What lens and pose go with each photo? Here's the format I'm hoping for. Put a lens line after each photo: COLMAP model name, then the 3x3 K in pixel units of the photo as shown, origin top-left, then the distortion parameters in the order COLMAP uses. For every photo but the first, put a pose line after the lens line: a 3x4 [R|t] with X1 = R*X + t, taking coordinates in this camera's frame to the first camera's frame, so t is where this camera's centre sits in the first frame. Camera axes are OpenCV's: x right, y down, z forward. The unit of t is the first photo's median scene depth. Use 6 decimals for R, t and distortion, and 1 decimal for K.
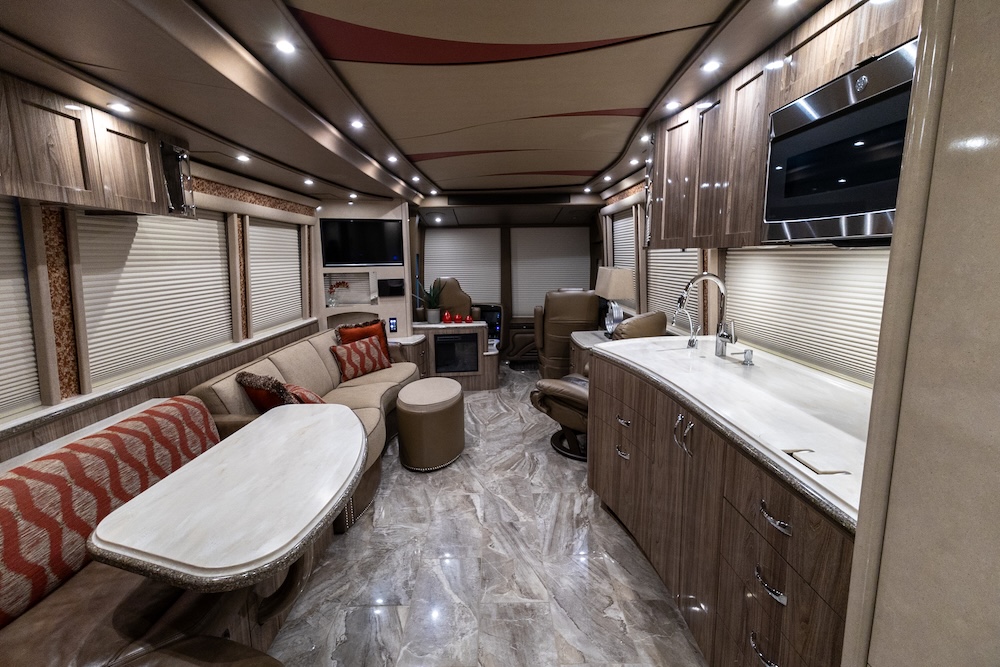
lens RADIAL K [[453.1, 0, 500.0], [0, 453.1, 333.5], [0, 0, 1]] dist [-0.000959, -0.000012]
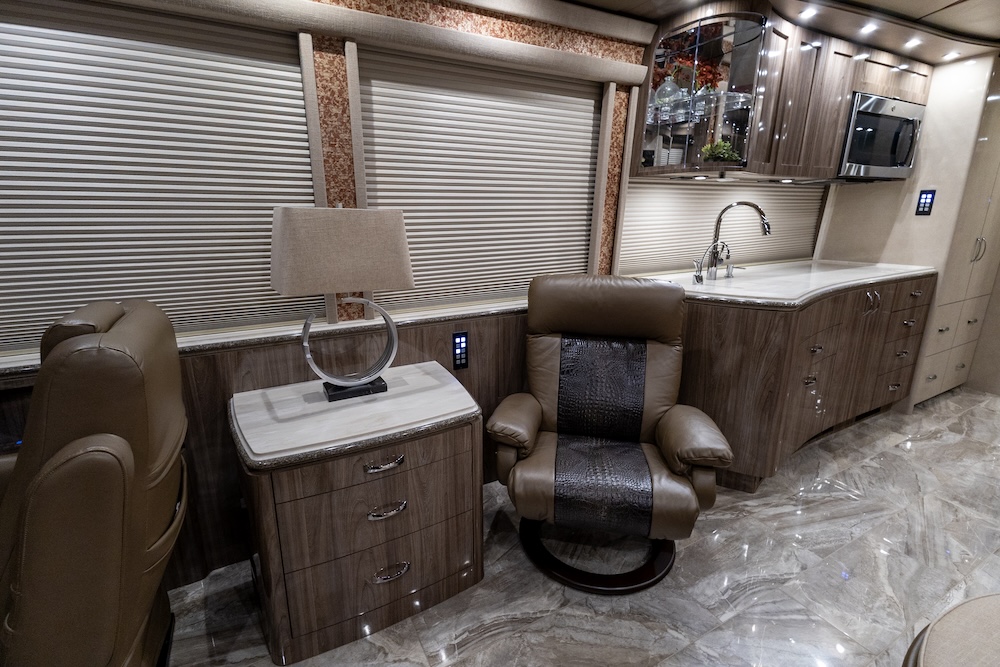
lens RADIAL K [[464.9, 0, 502.9], [0, 464.9, 318.7], [0, 0, 1]] dist [0.017273, -0.000358]
pose [[-0.473640, -0.204519, 0.856643, -0.311744], [0.149303, 0.939940, 0.306956, -0.336313], [-0.867971, 0.273285, -0.414658, 2.330176]]
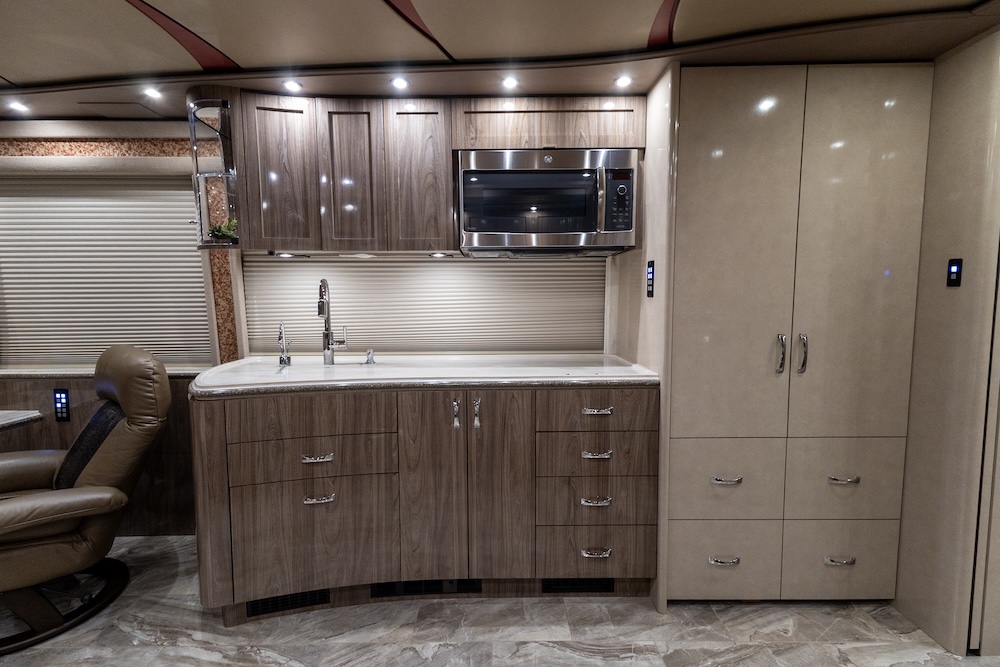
lens RADIAL K [[464.9, 0, 502.9], [0, 464.9, 318.7], [0, 0, 1]] dist [0.017273, -0.000358]
pose [[0.006867, -0.063733, 0.997943, -0.612678], [0.171400, 0.983273, 0.061616, -0.049240], [-0.985178, 0.170624, 0.017676, 0.721588]]
